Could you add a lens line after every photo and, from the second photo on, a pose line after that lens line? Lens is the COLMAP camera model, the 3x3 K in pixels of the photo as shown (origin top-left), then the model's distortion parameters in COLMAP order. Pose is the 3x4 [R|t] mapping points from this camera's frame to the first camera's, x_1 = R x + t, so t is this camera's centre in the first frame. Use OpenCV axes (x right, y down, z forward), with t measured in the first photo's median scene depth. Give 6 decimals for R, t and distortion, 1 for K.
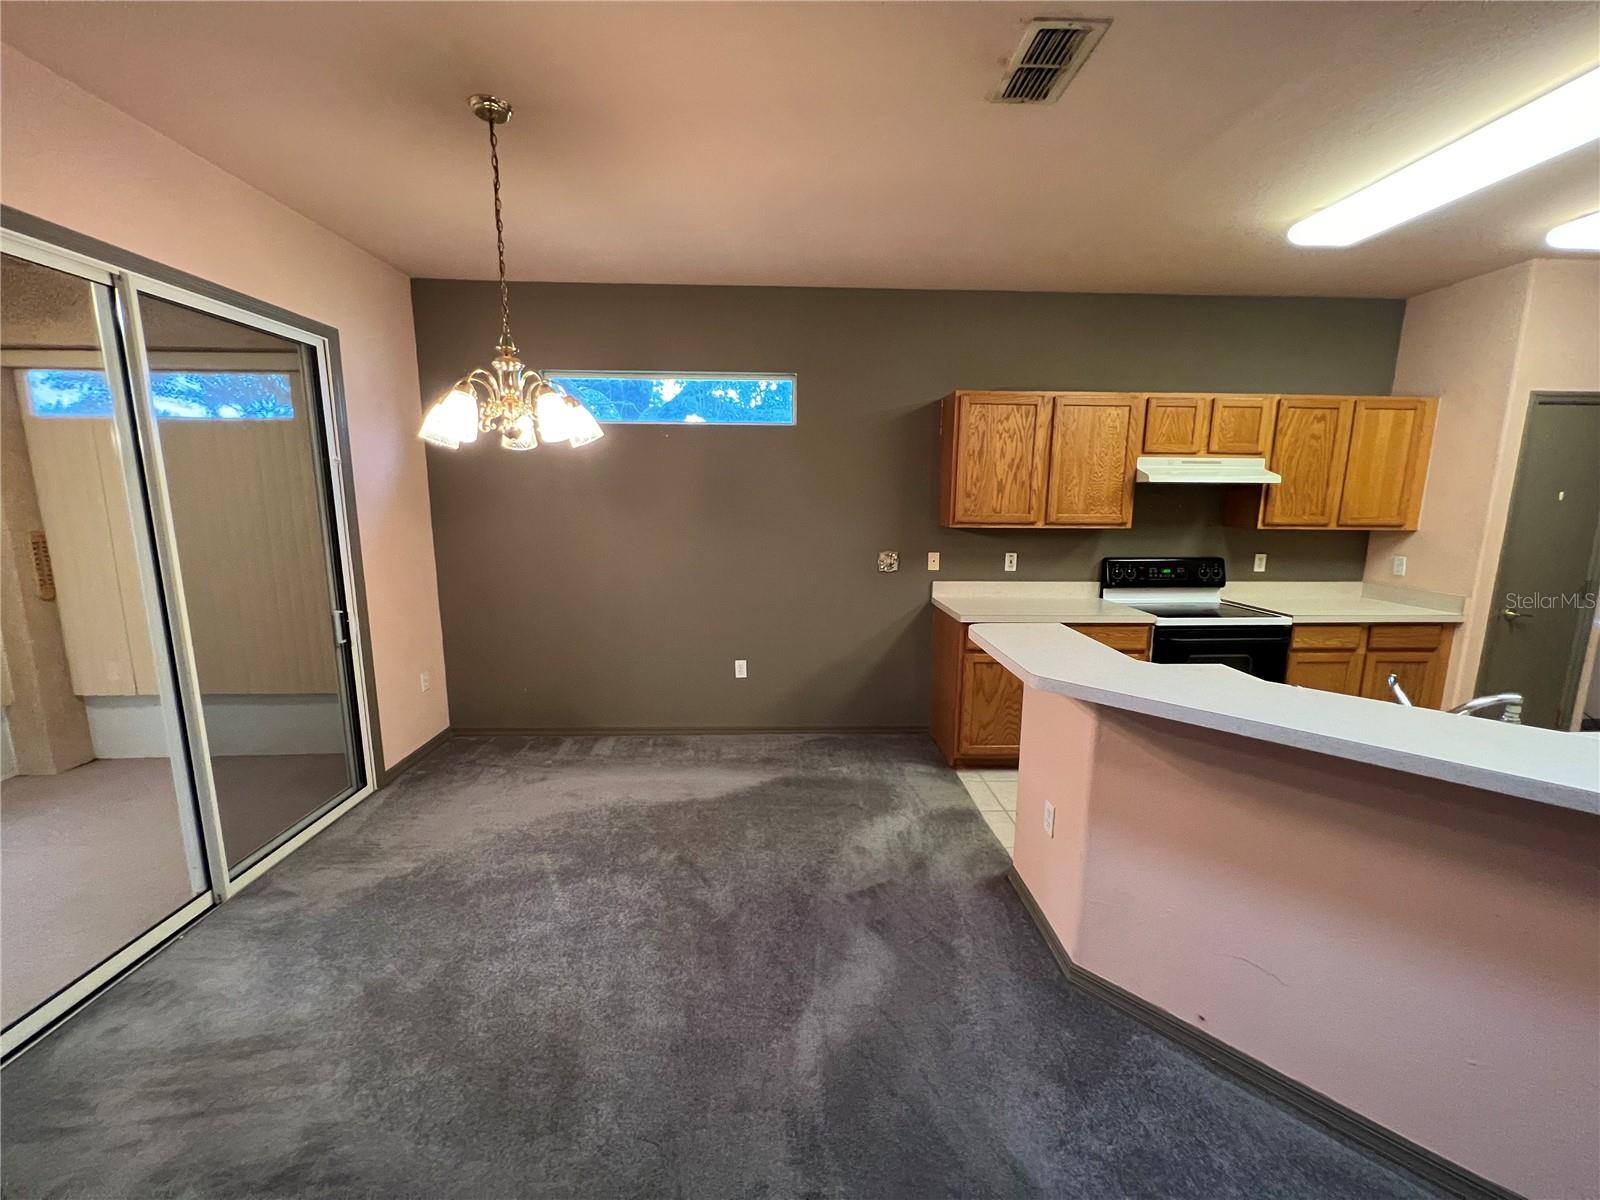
lens RADIAL K [[640.2, 0, 802.7], [0, 640.2, 604.2], [0, 0, 1]] dist [0.001601, -0.000469]
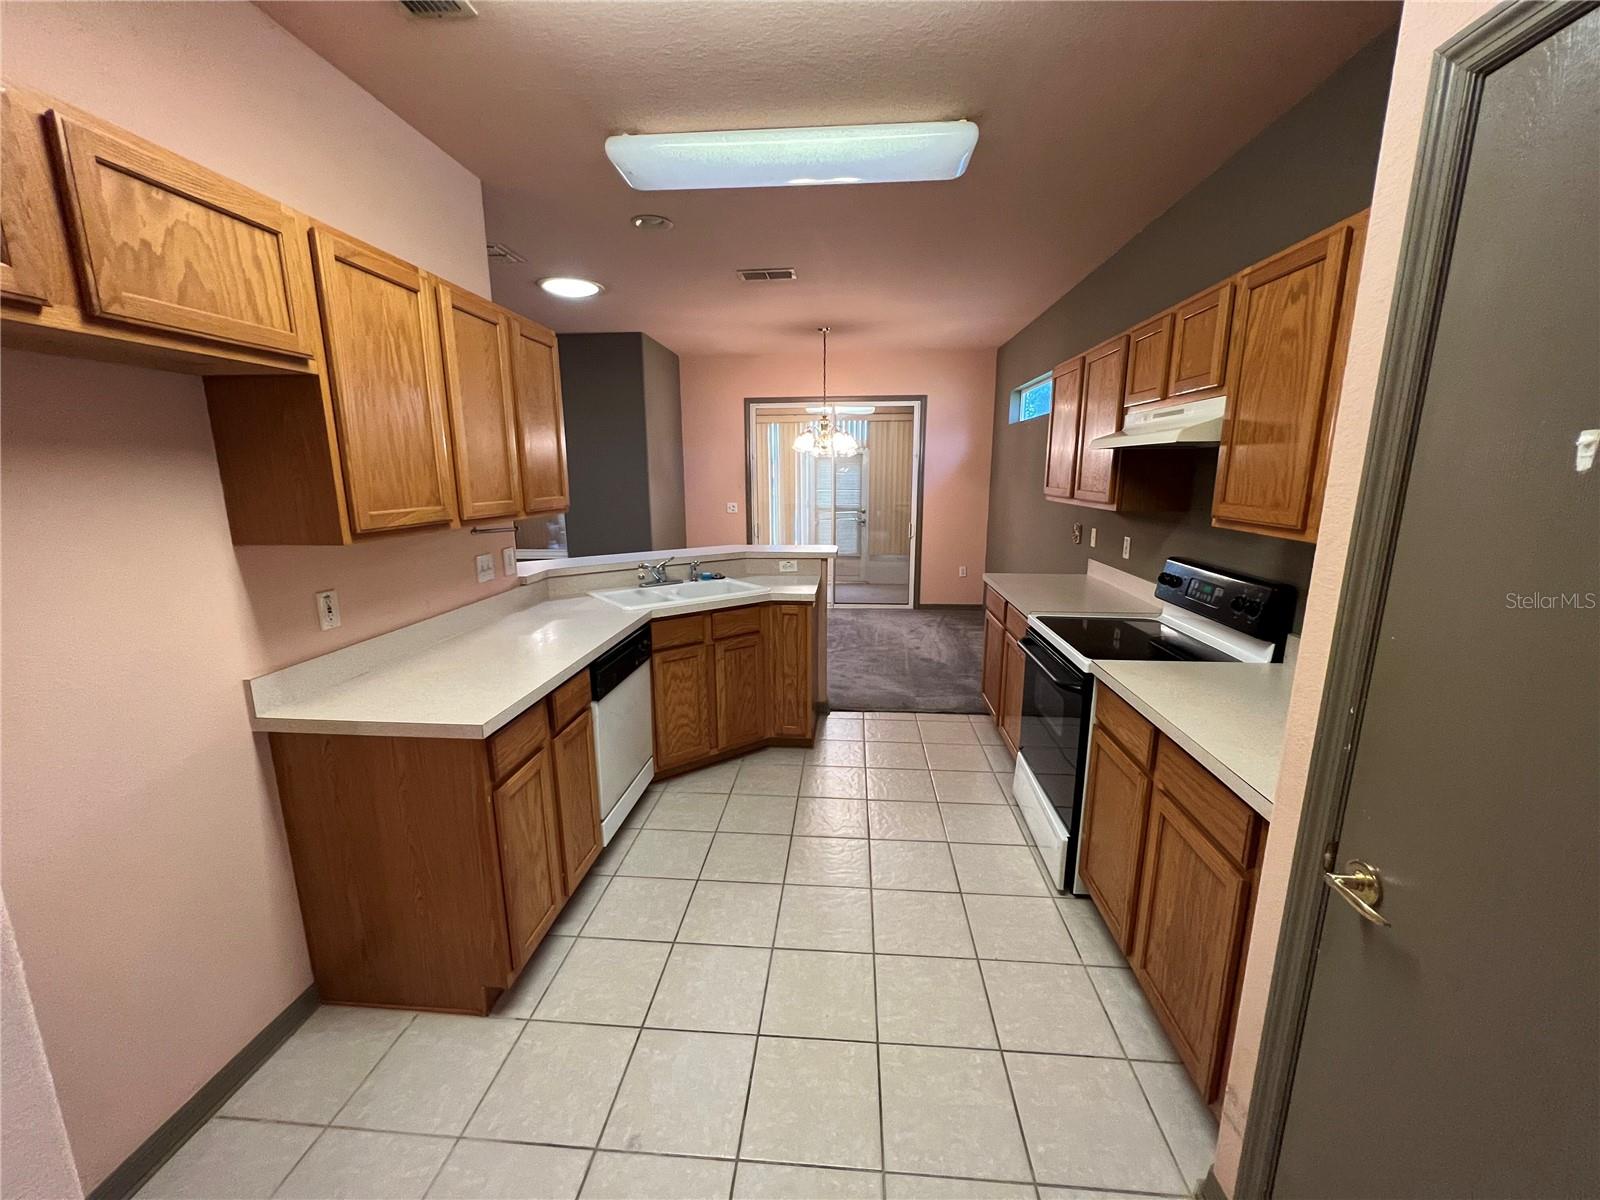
lens RADIAL K [[640.2, 0, 800.7], [0, 640.2, 602.3], [0, 0, 1]] dist [0.001601, -0.000469]
pose [[-0.110251, 0.195843, -0.974418, 1.335183], [-0.163328, 0.963497, 0.212128, -0.115608], [0.980392, 0.182537, -0.074240, 0.726530]]
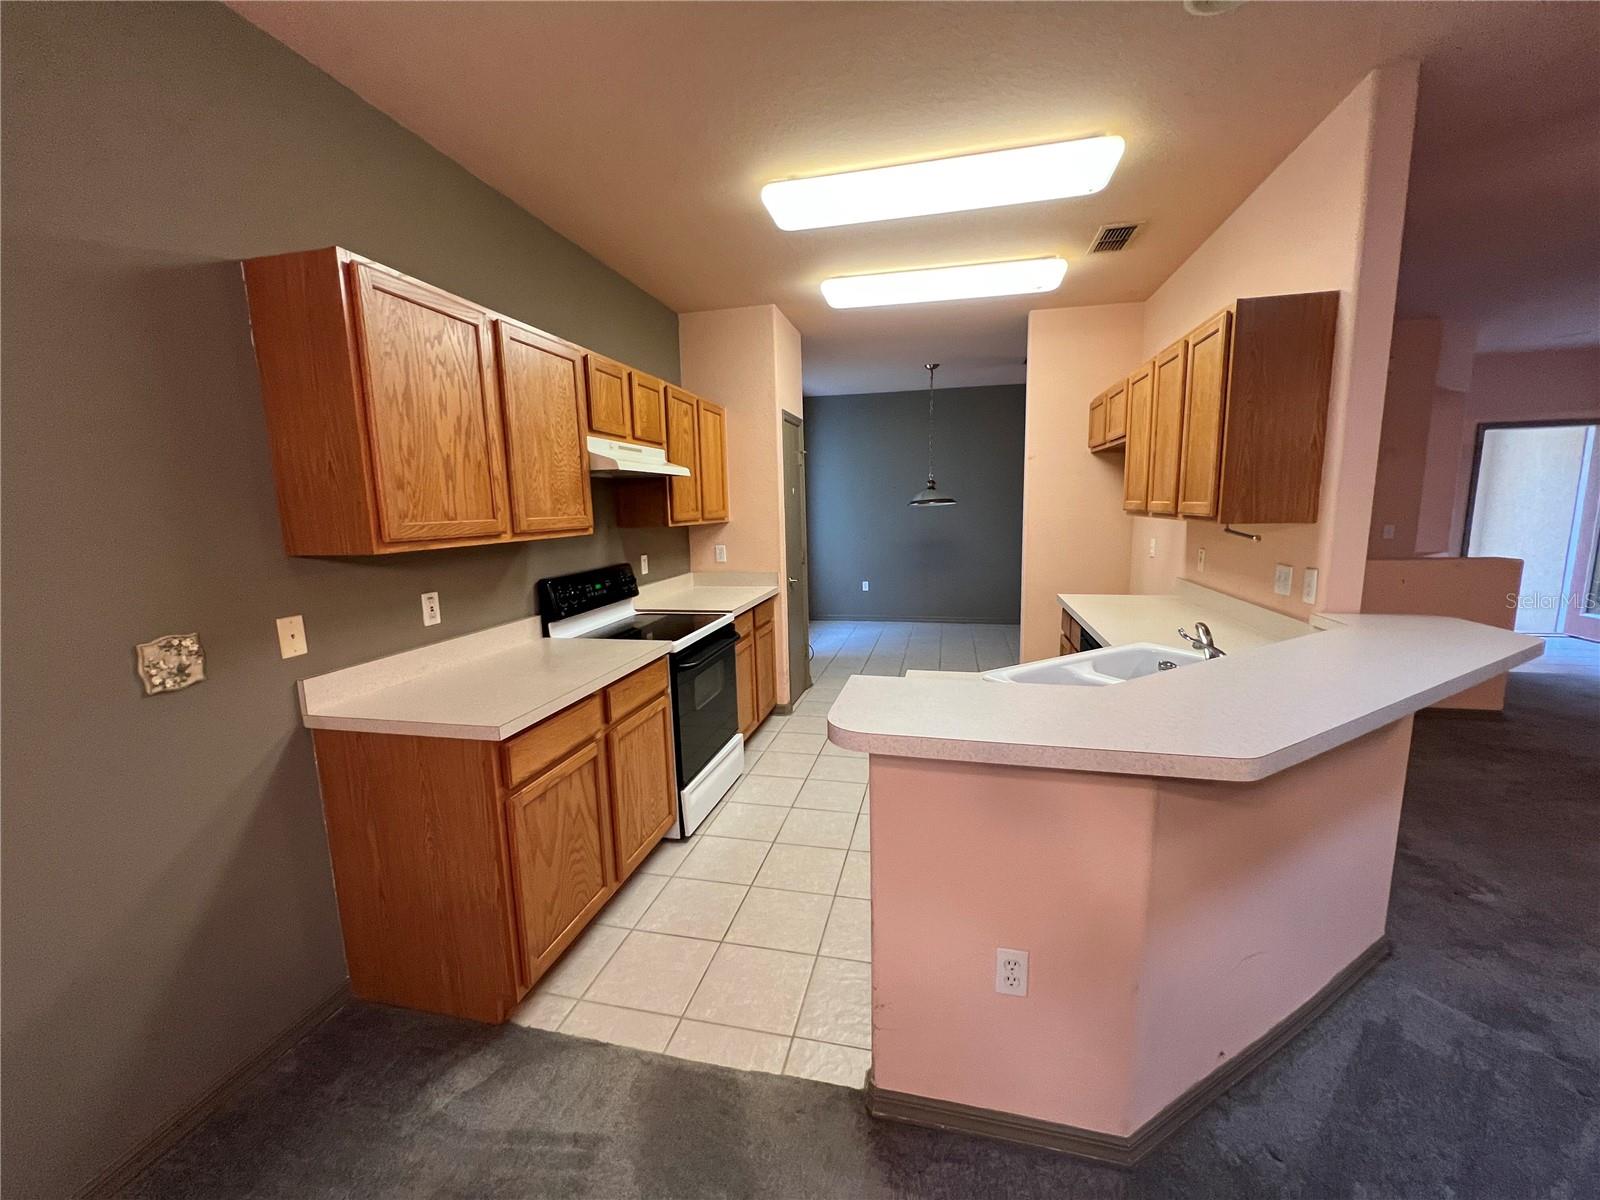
lens RADIAL K [[640.2, 0, 802.4], [0, 640.2, 600.3], [0, 0, 1]] dist [0.001601, -0.000469]
pose [[0.253591, -0.156435, 0.954578, -0.136081], [0.186330, 0.976255, 0.110487, -0.082030], [-0.949196, 0.149848, 0.276718, 0.592272]]
